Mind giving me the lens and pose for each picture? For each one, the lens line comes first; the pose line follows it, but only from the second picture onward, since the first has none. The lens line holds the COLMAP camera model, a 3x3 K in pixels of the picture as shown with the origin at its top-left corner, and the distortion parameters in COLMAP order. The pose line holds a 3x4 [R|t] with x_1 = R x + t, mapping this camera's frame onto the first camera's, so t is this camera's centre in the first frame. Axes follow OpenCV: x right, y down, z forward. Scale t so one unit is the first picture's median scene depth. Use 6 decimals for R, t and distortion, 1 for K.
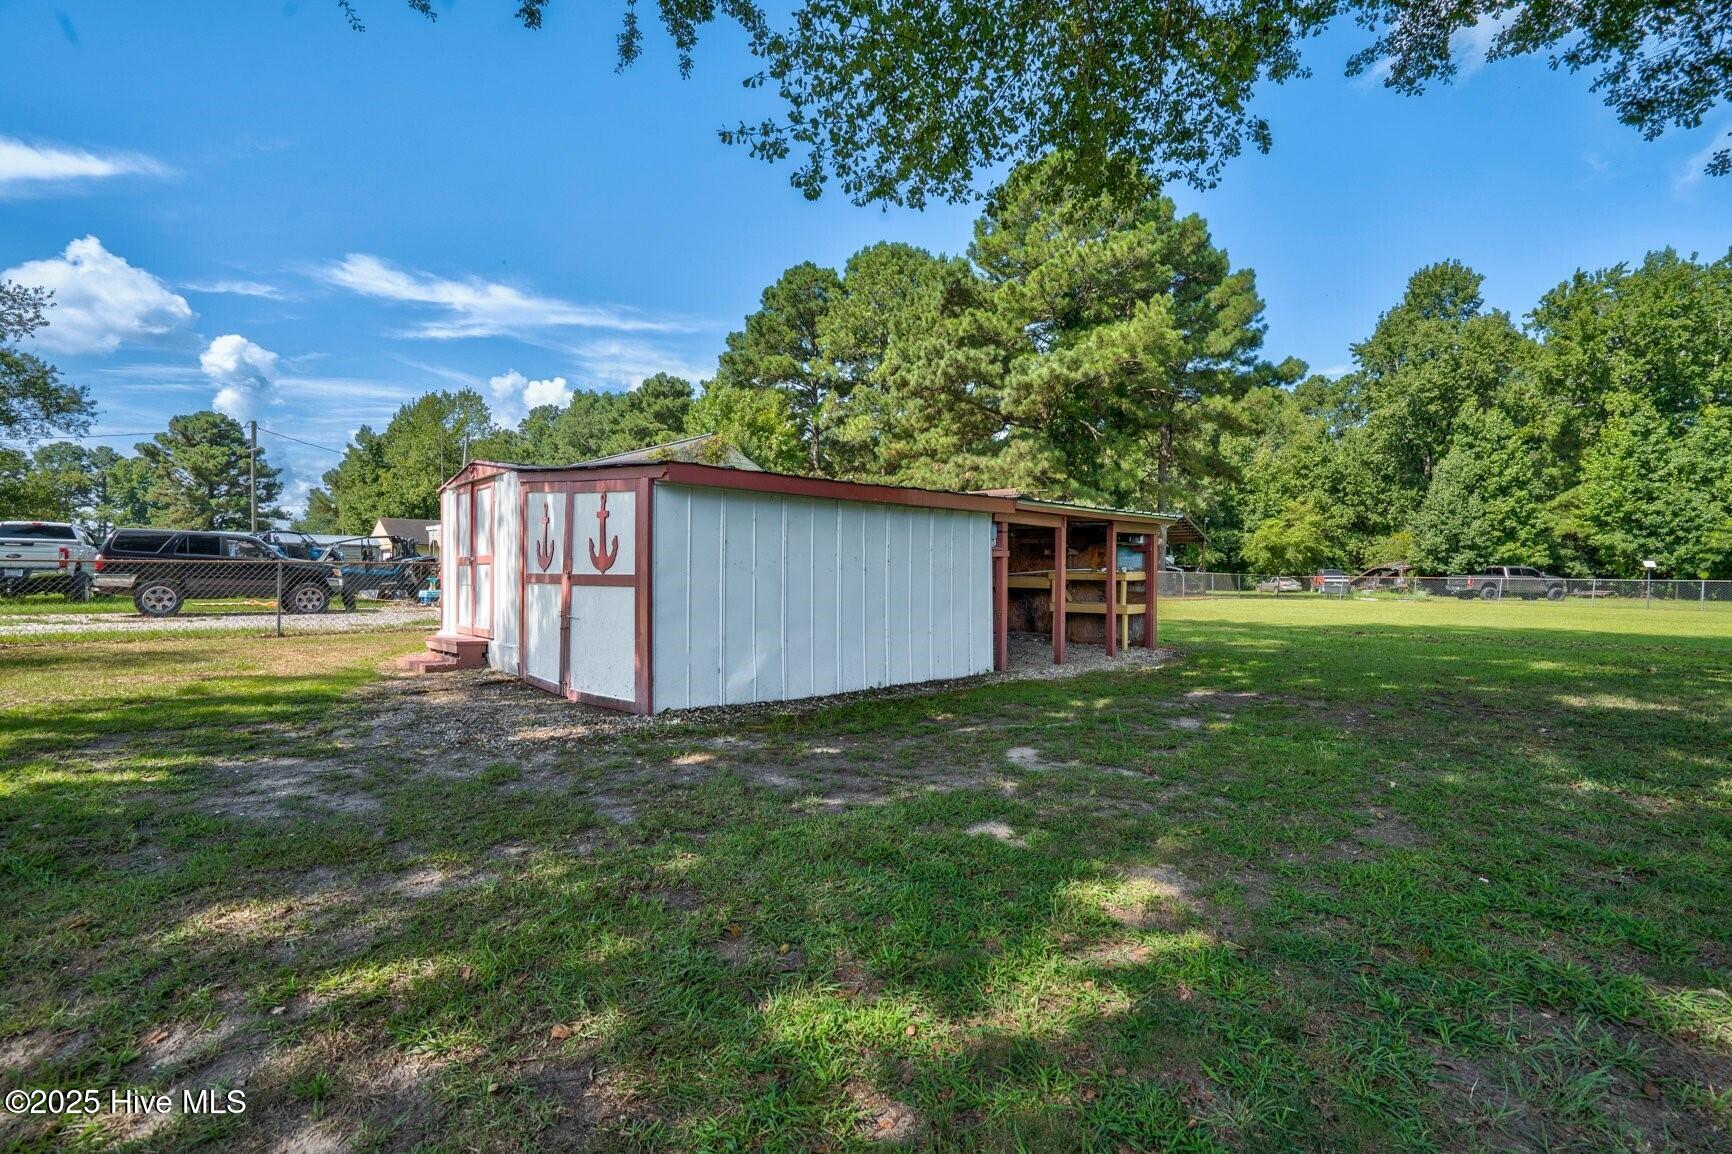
lens RADIAL K [[805.8, 0, 862.8], [0, 805.8, 574.7], [0, 0, 1]] dist [-0.045409, 0.014174]
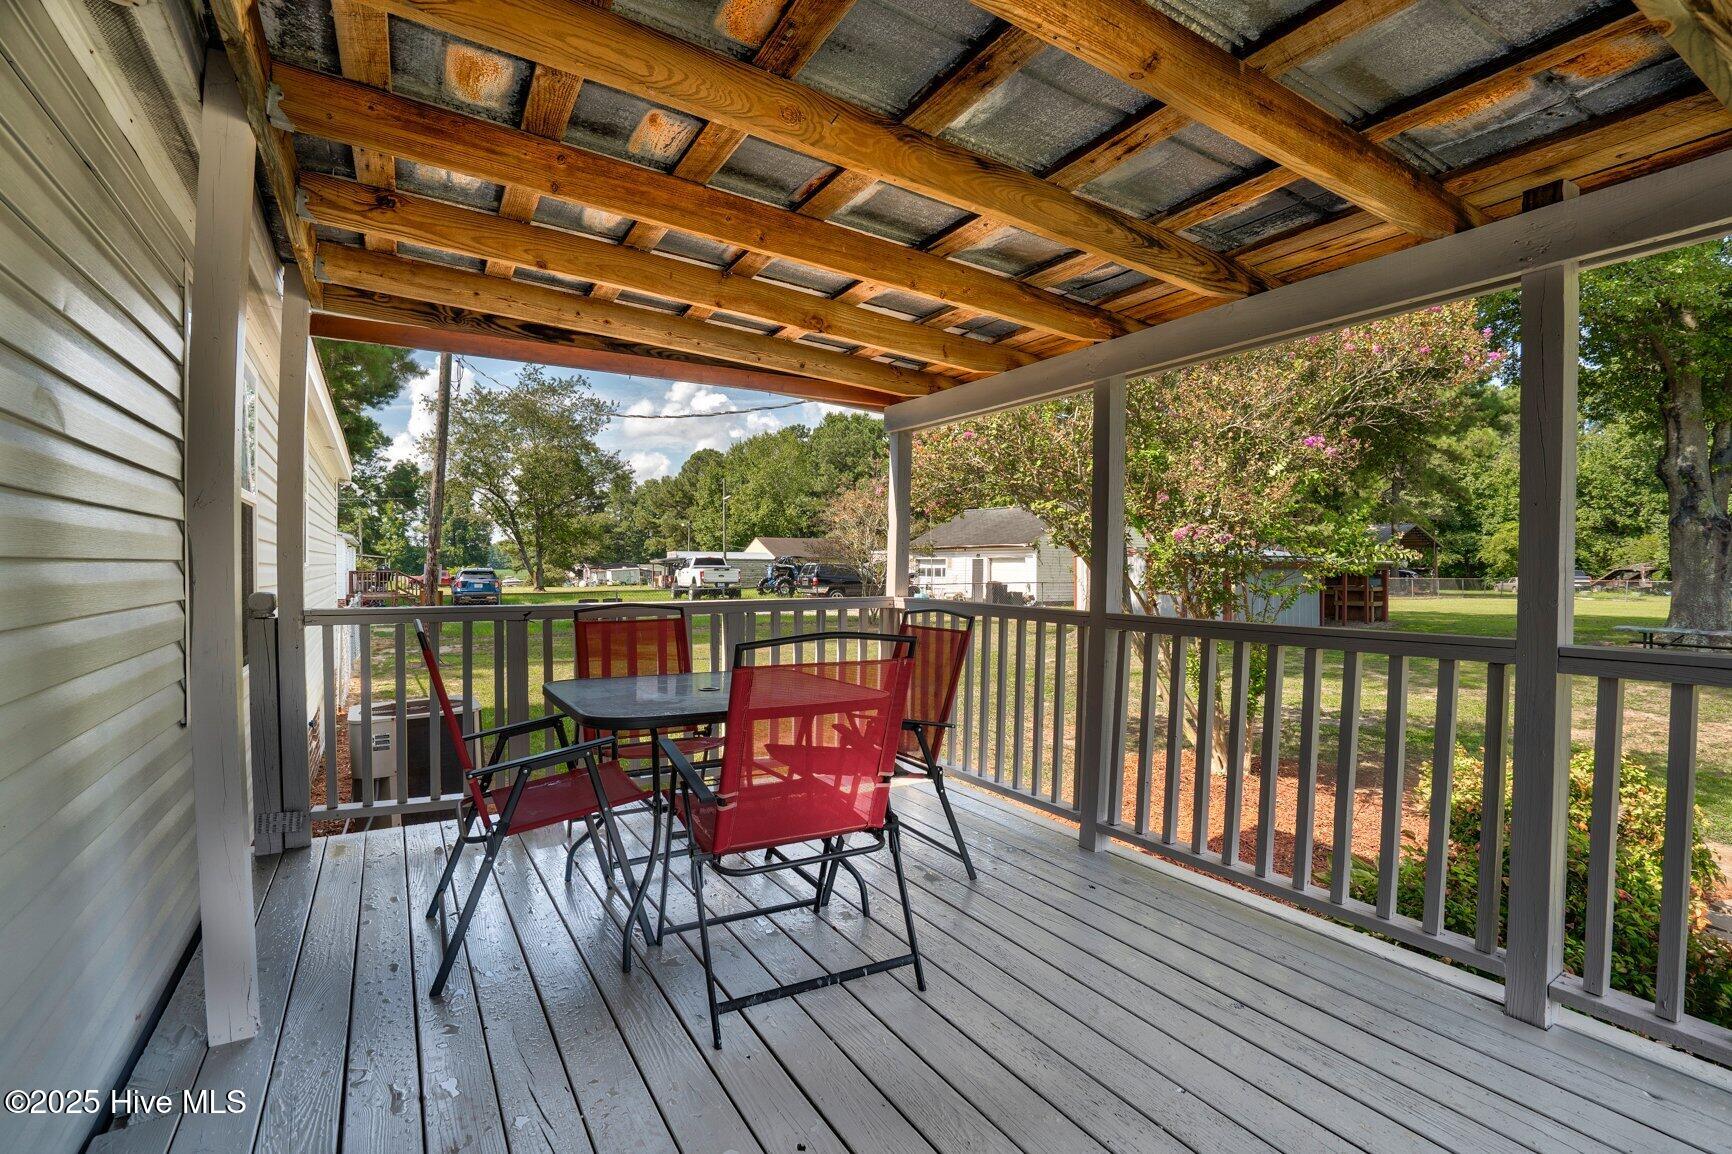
lens RADIAL K [[805.8, 0, 871.6], [0, 805.8, 576.9], [0, 0, 1]] dist [-0.045409, 0.014174]
pose [[0.973695, -0.002106, -0.227847, -0.150160], [0.003673, 0.999972, 0.006453, -0.014887], [0.227827, -0.007121, 0.973676, -0.417341]]
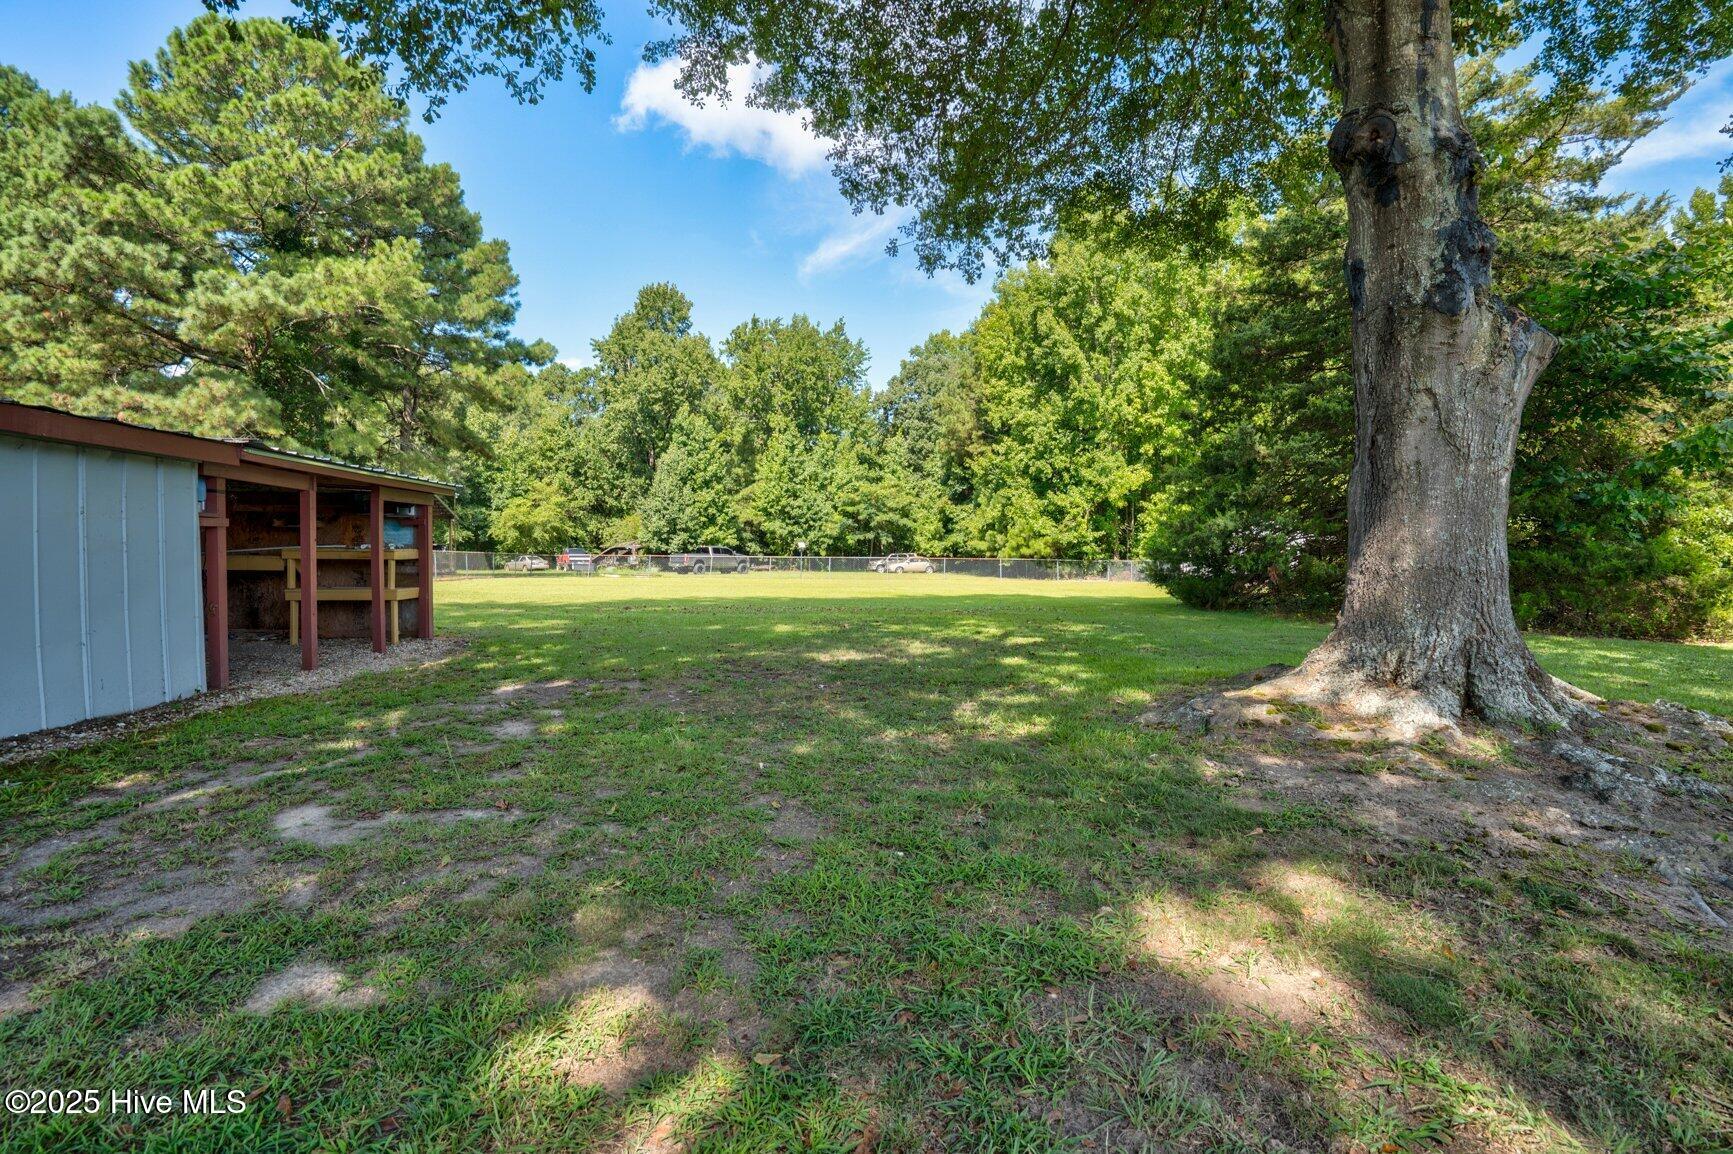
lens RADIAL K [[806.3, 0, 878.4], [0, 806.3, 574.2], [0, 0, 1]] dist [-0.045409, 0.014174]
pose [[0.619854, -0.020954, 0.784437, -0.001829], [0.000386, 0.999651, 0.026398, 0.000195], [-0.784717, -0.016060, 0.619646, 0.027730]]
